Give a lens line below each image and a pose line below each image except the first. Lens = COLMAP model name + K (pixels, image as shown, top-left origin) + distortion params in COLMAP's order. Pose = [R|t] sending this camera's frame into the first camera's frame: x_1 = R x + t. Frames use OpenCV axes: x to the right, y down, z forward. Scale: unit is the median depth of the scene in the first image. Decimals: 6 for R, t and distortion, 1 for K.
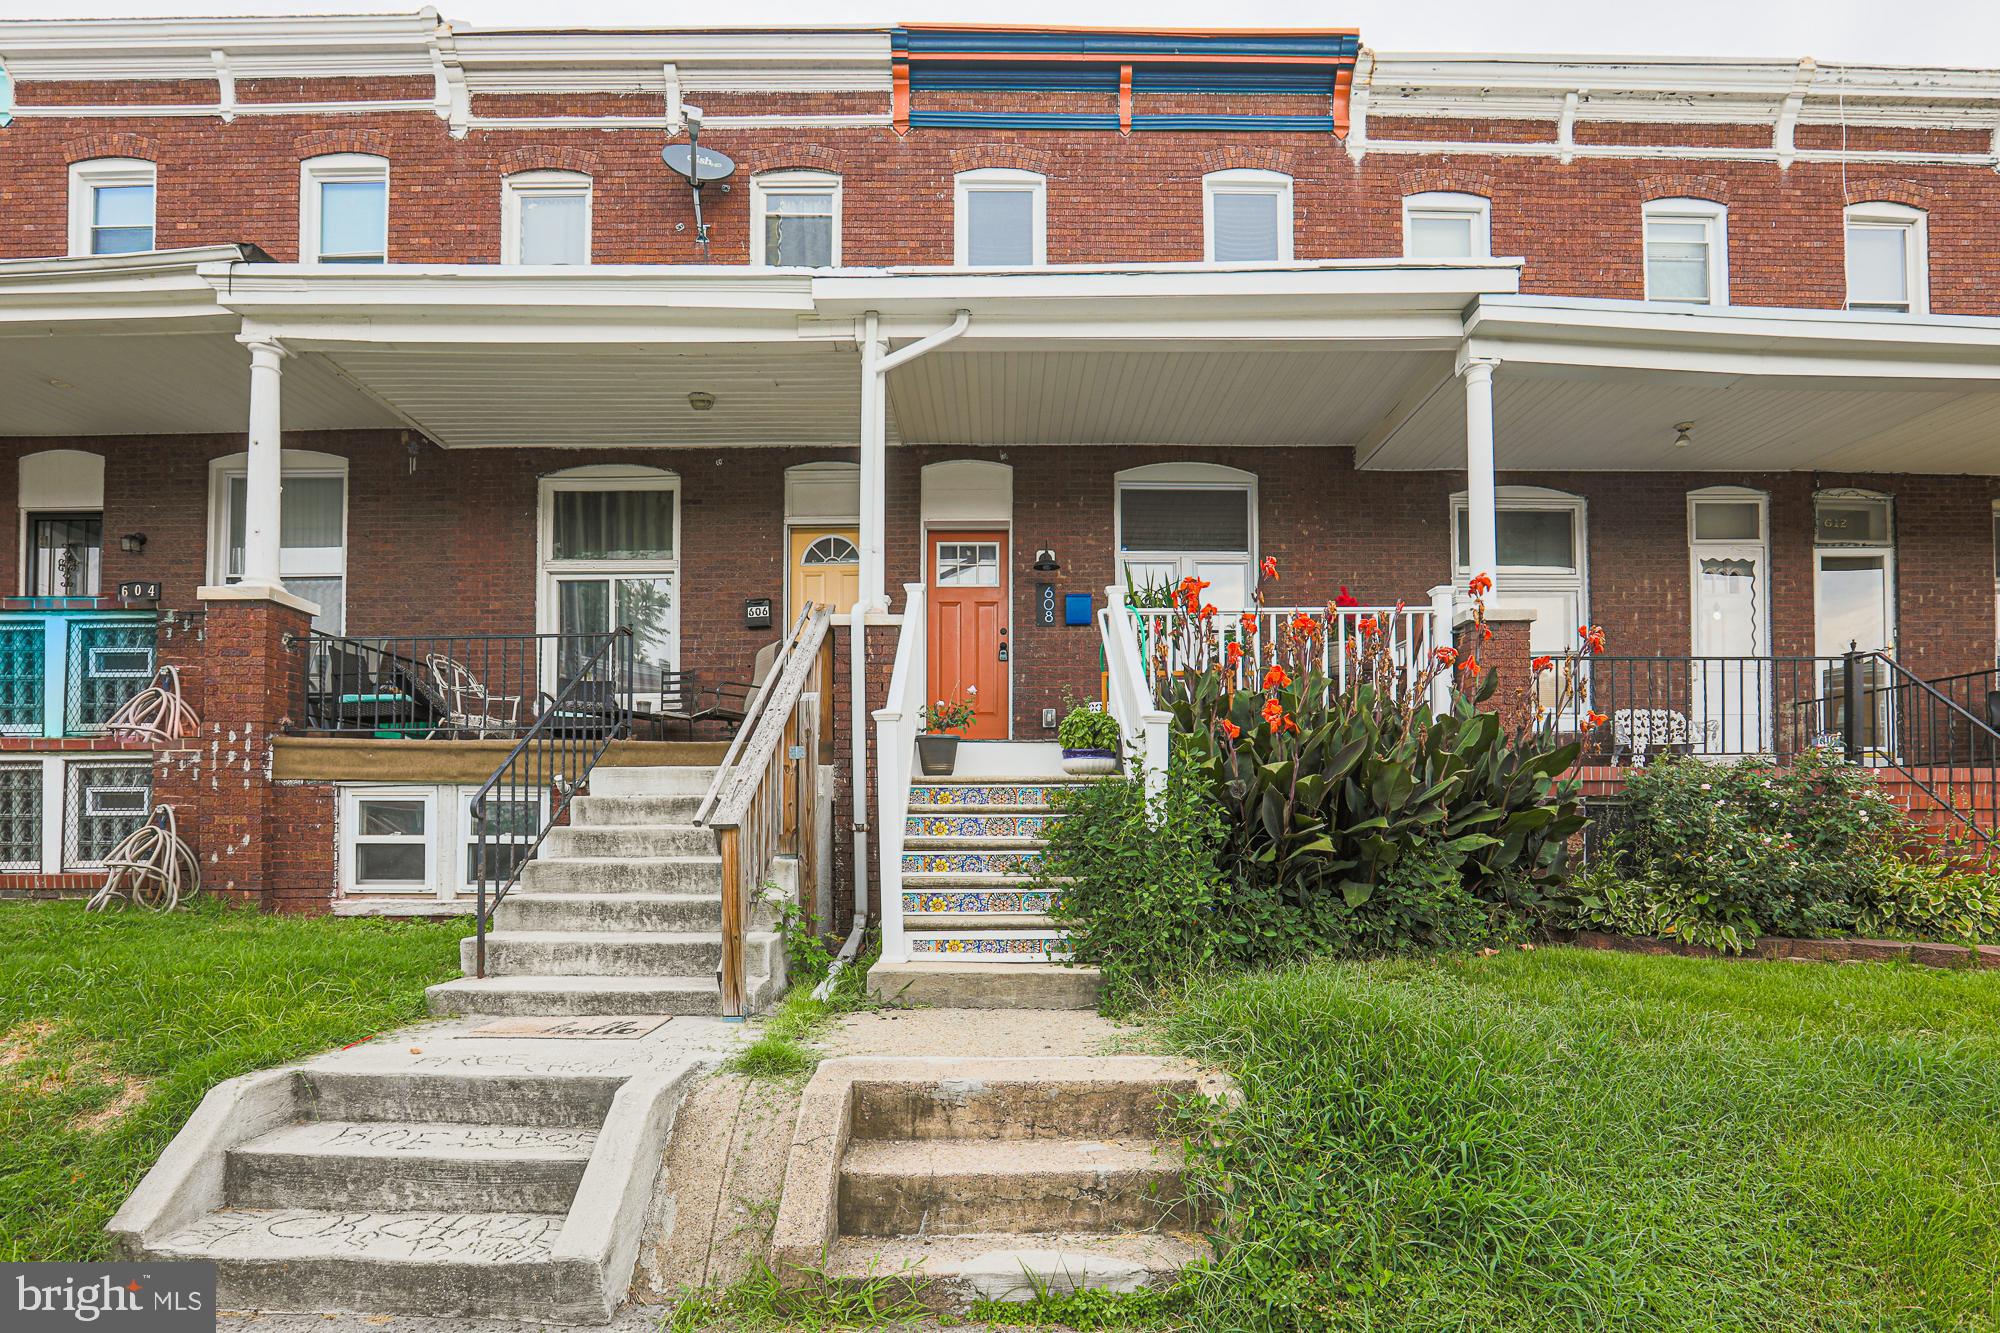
lens RADIAL K [[935.0, 0, 1030.8], [0, 935.0, 815.1], [0, 0, 1]] dist [-0.039246, 0.010642]
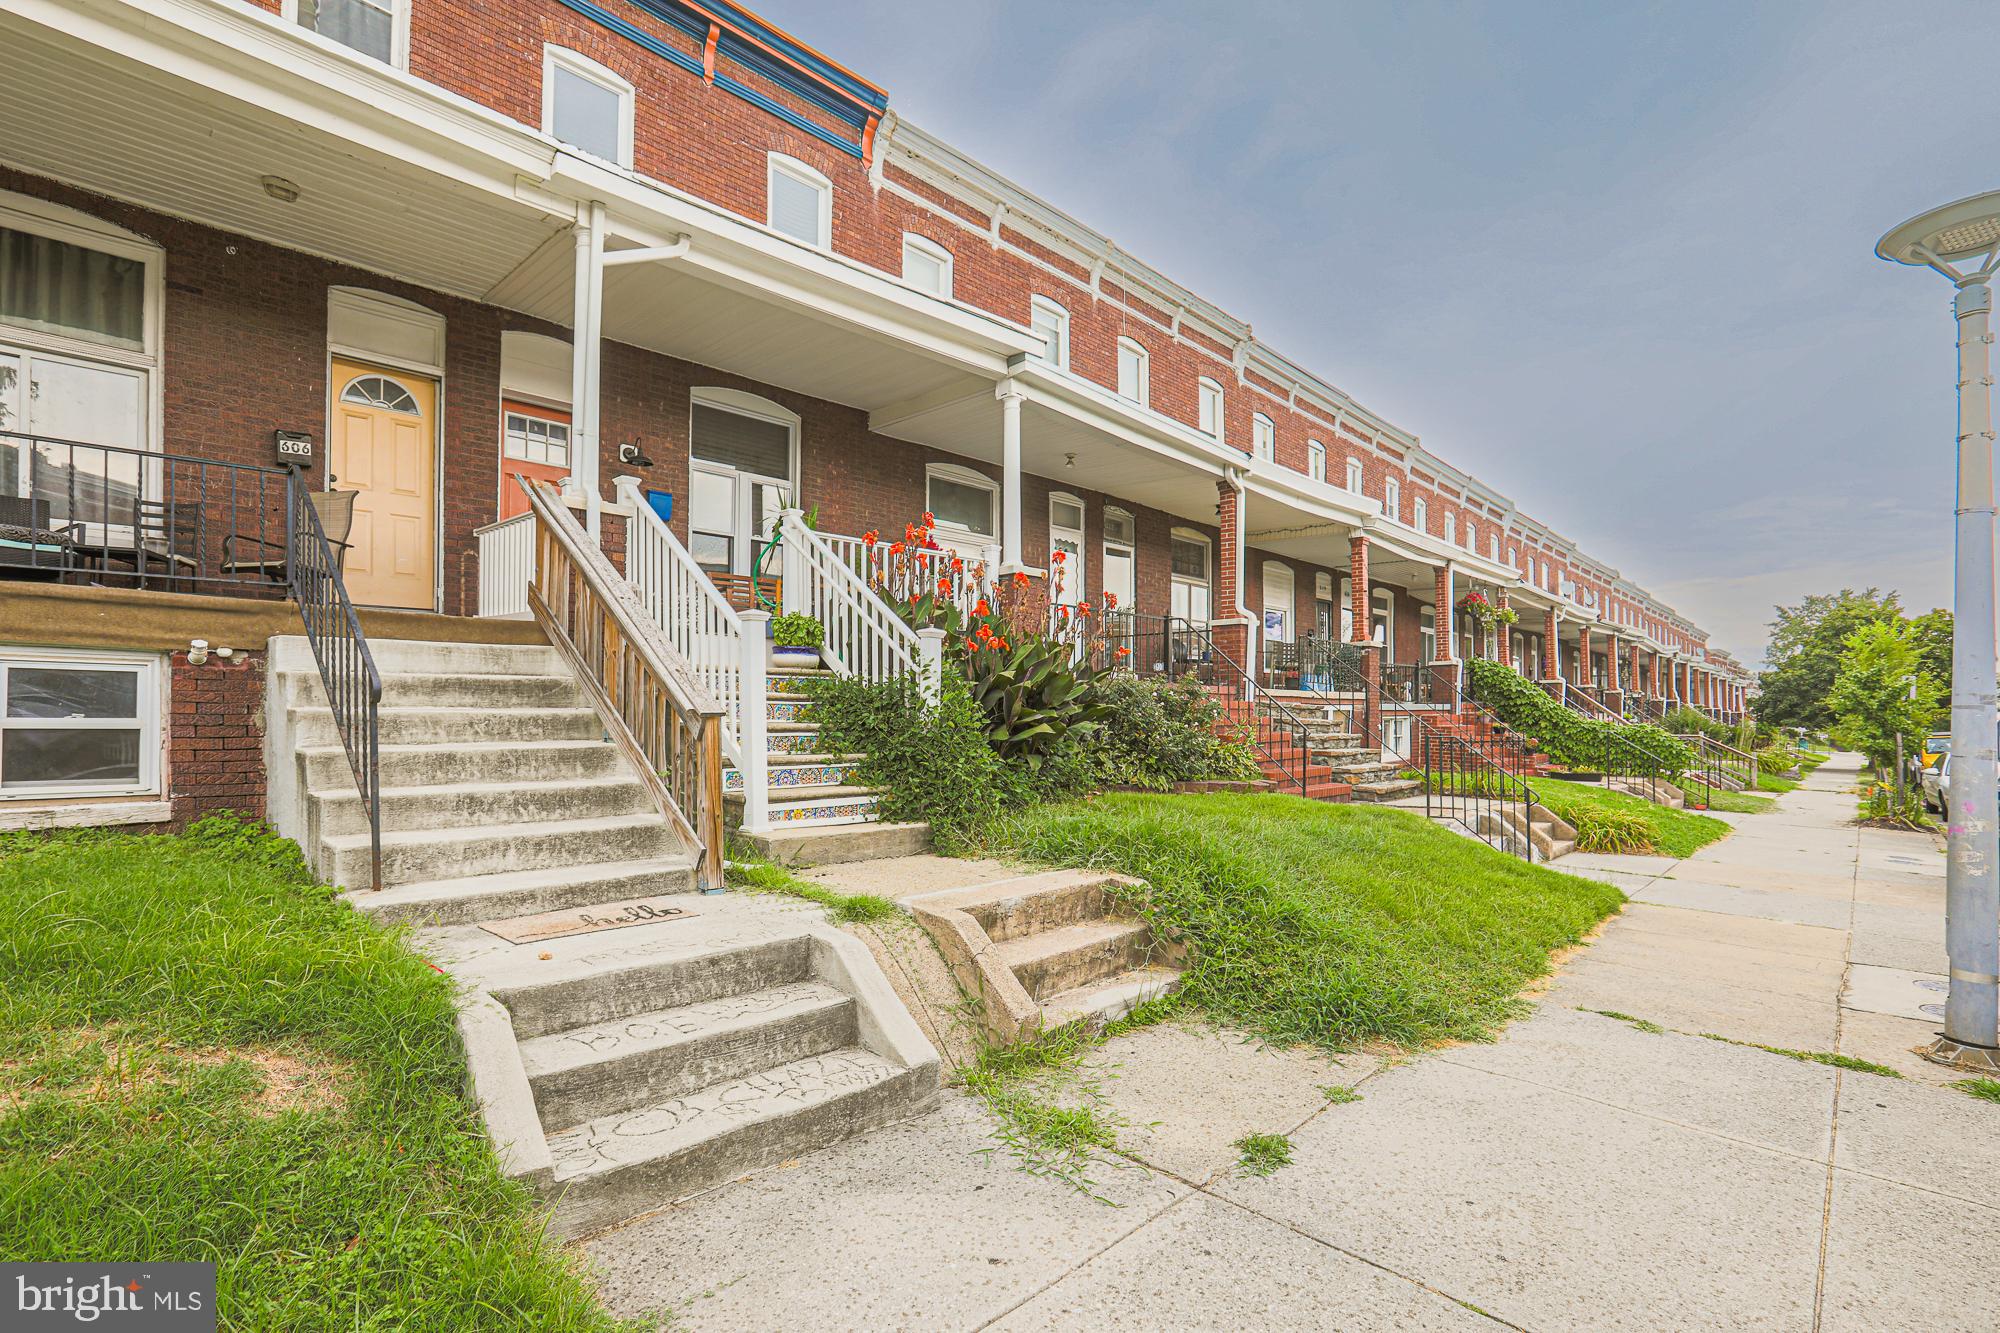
lens RADIAL K [[917.8, 0, 909.4], [0, 917.8, 678.1], [0, 0, 1]] dist [-0.042029, 0.019232]
pose [[0.740294, 0.031115, 0.671563, -0.594944], [-0.023154, 0.999516, -0.020787, -0.009523], [-0.671885, -0.000161, 0.740656, 0.035798]]
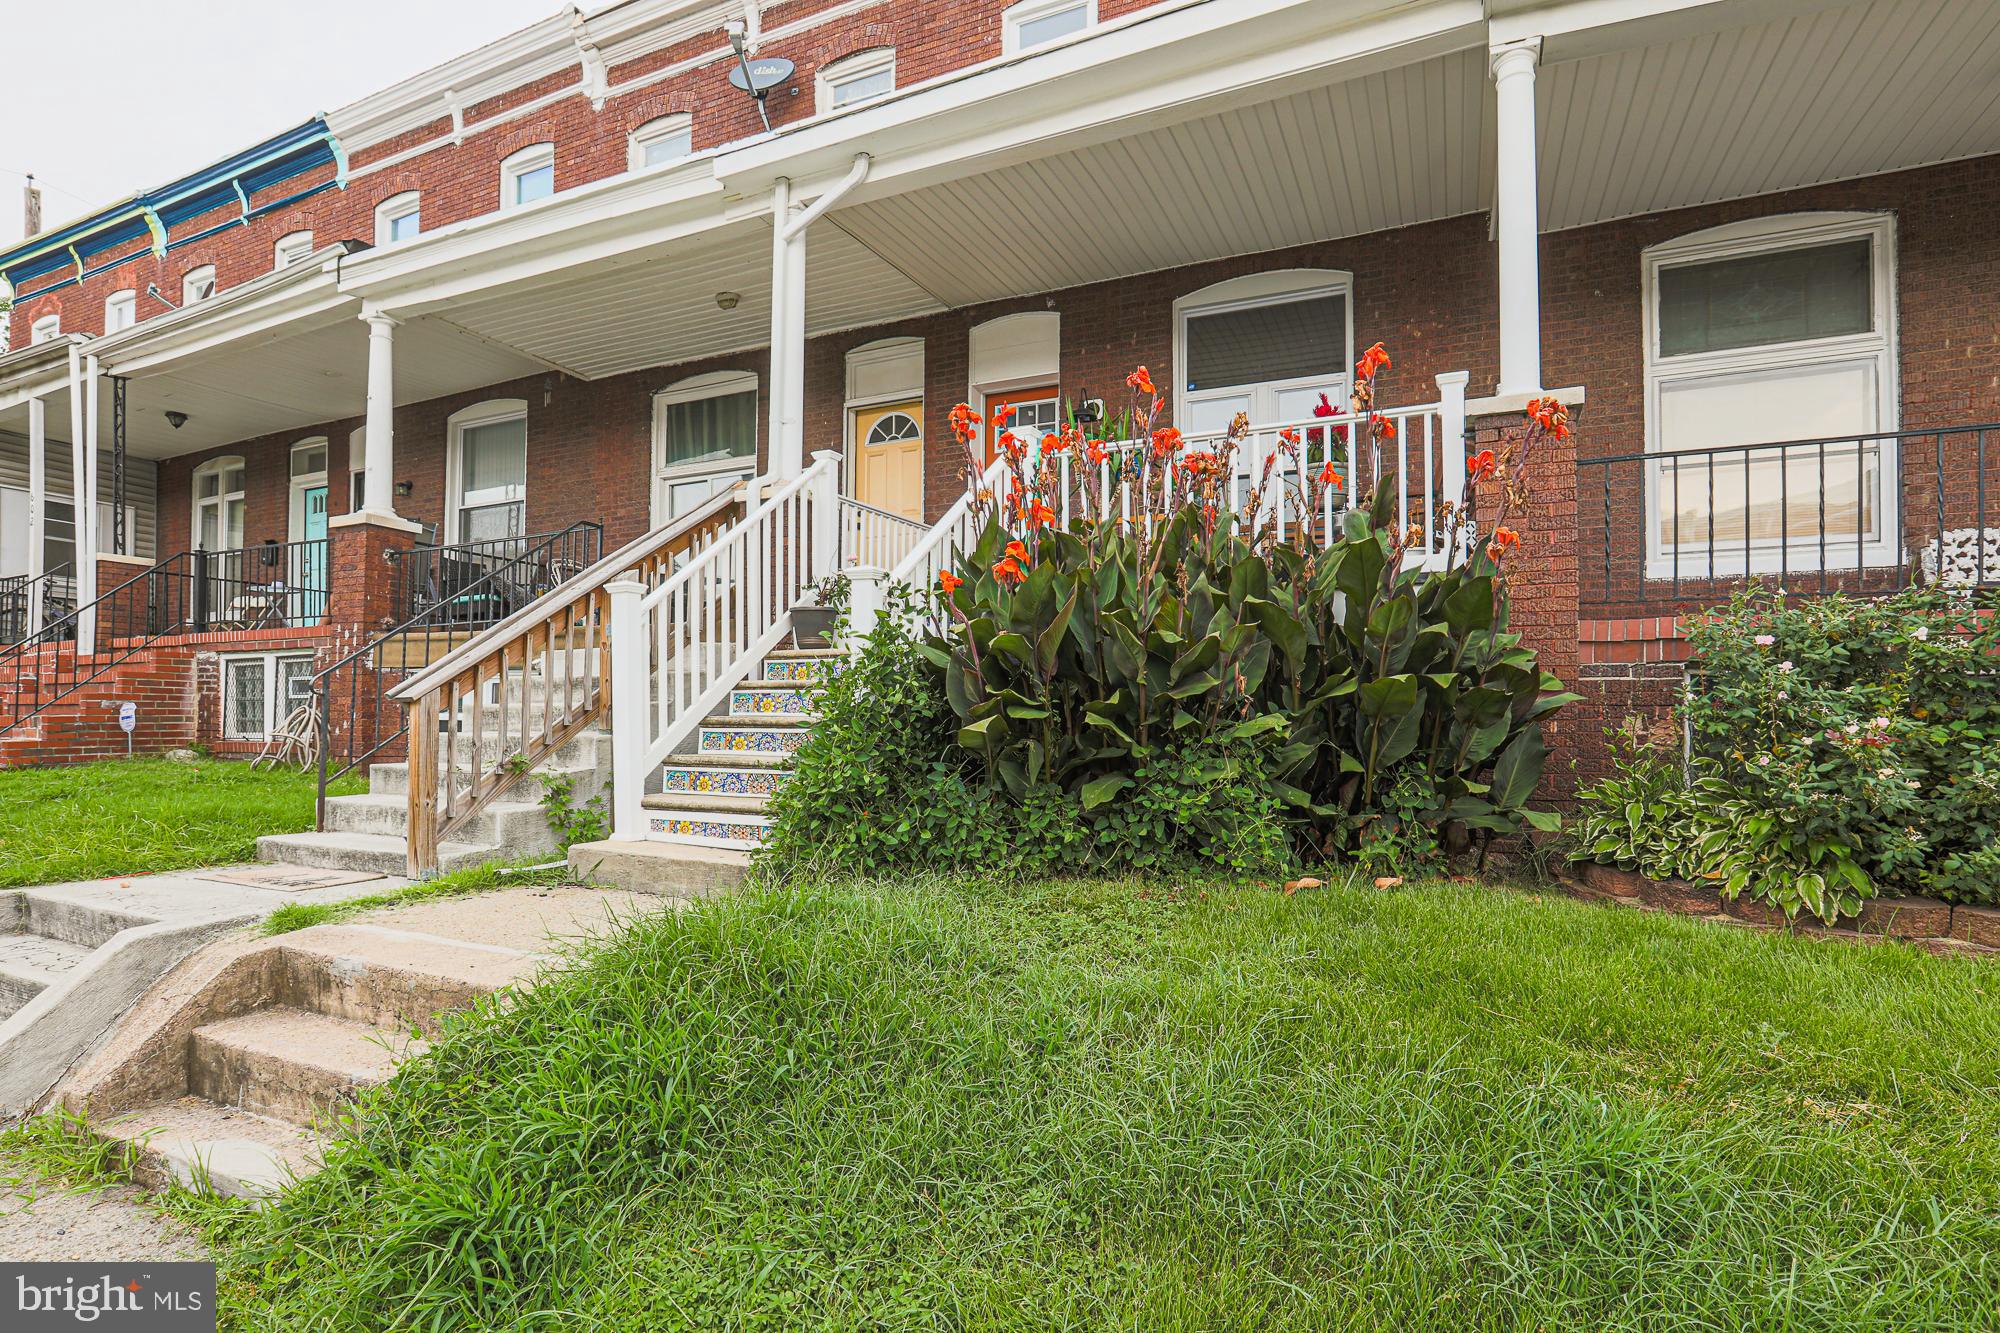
lens RADIAL K [[945.3, 0, 1050.6], [0, 945.3, 714.1], [0, 0, 1]] dist [-0.056105, 0.018615]
pose [[0.914191, 0.001331, -0.405281, 0.505495], [0.003721, 0.999925, 0.011678, 0.011991], [0.405266, -0.012183, 0.914117, 0.223276]]
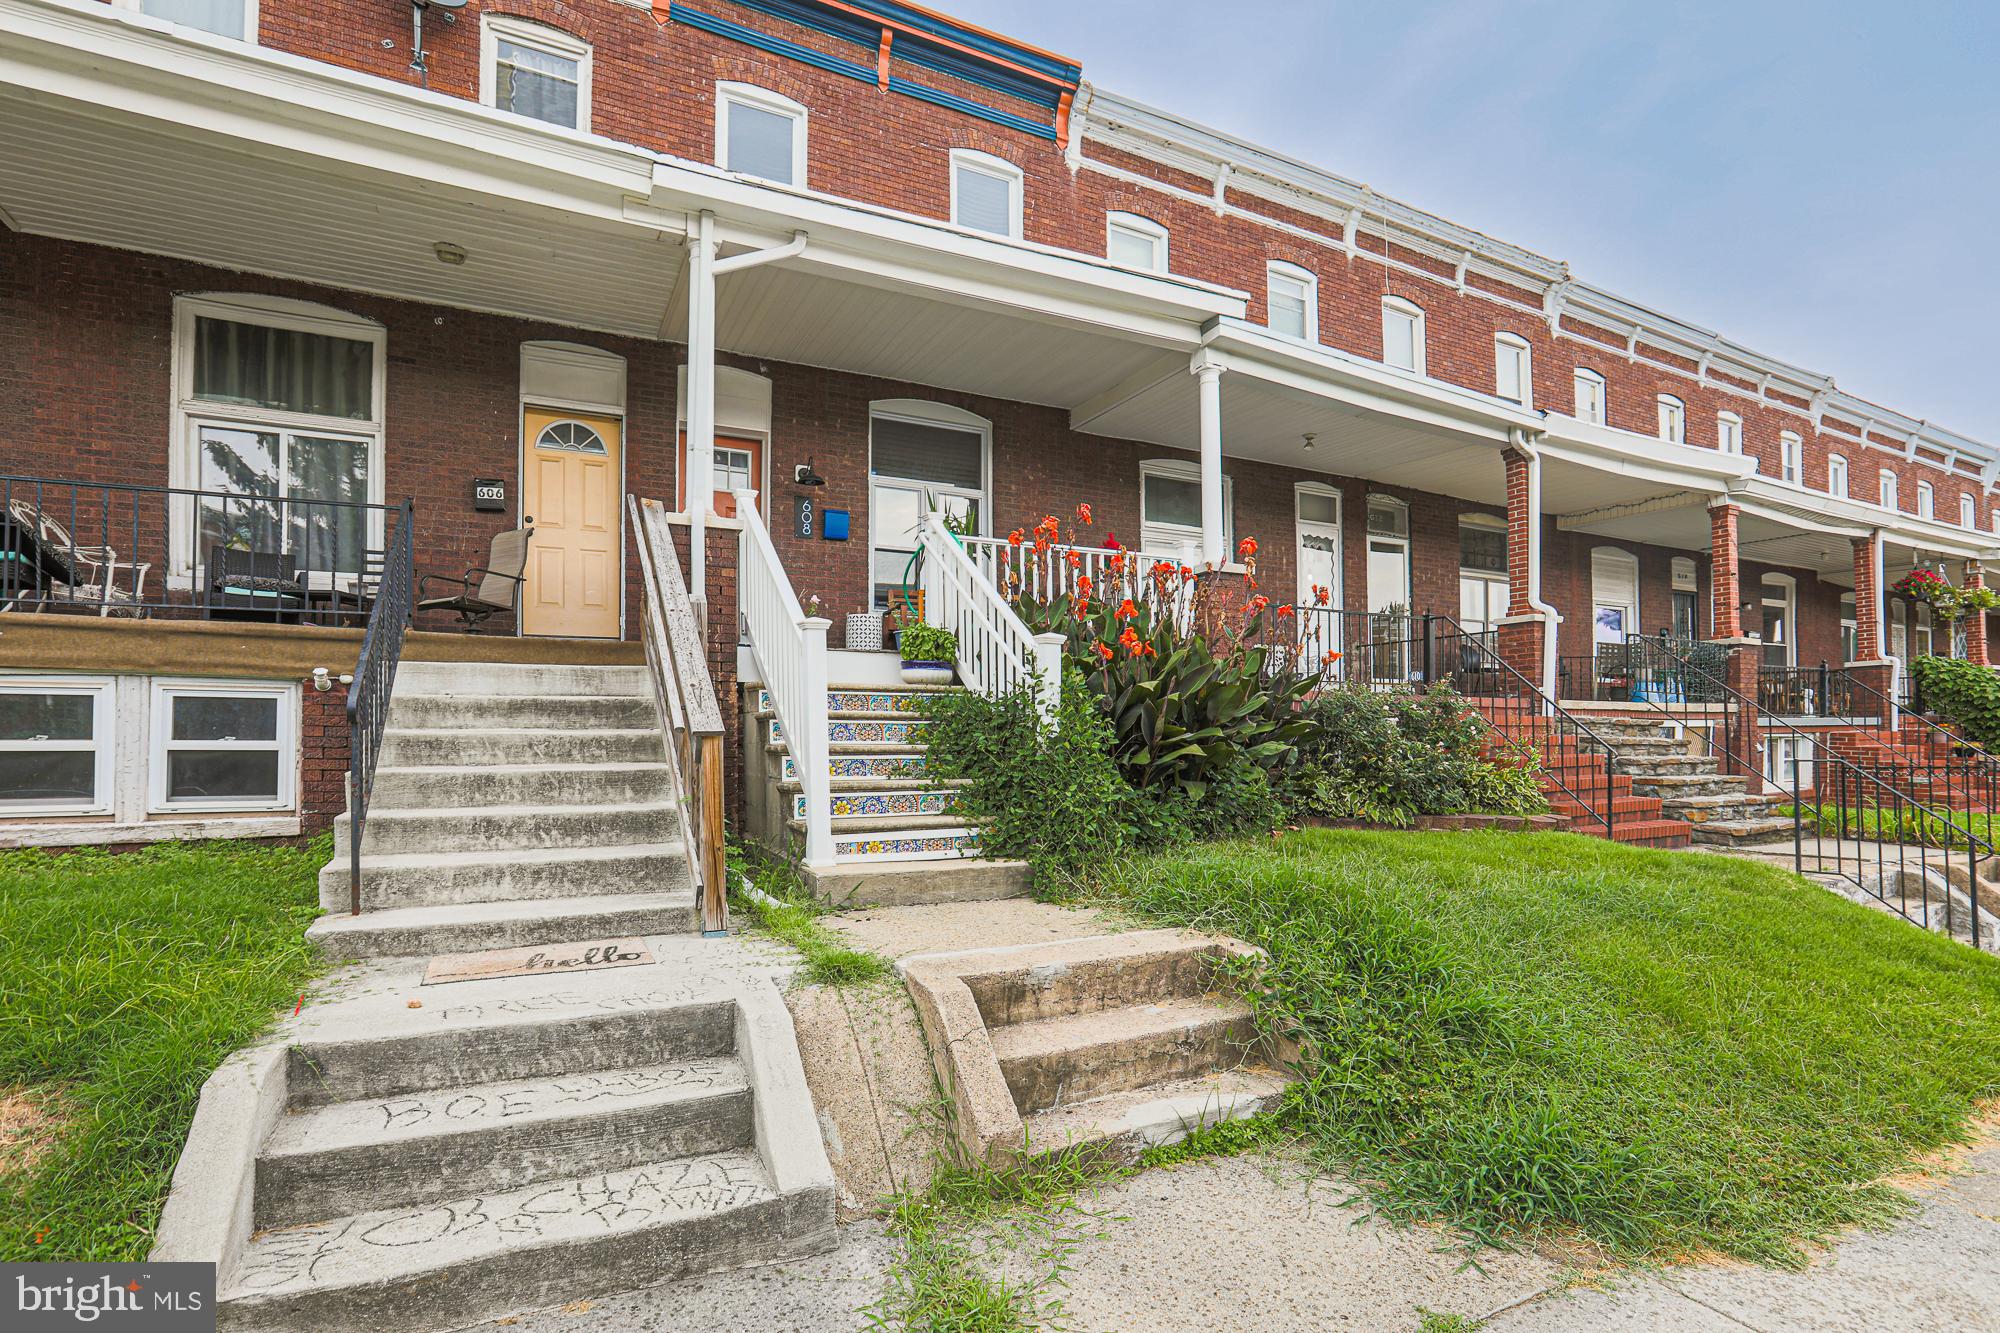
lens RADIAL K [[886.9, 0, 953.9], [0, 886.9, 708.4], [0, 0, 1]] dist [-0.043777, 0.015486]
pose [[0.910933, 0.014246, 0.412308, -0.321236], [-0.010889, 0.999886, -0.010491, -0.004756], [-0.412411, 0.005067, 0.910984, 0.044482]]
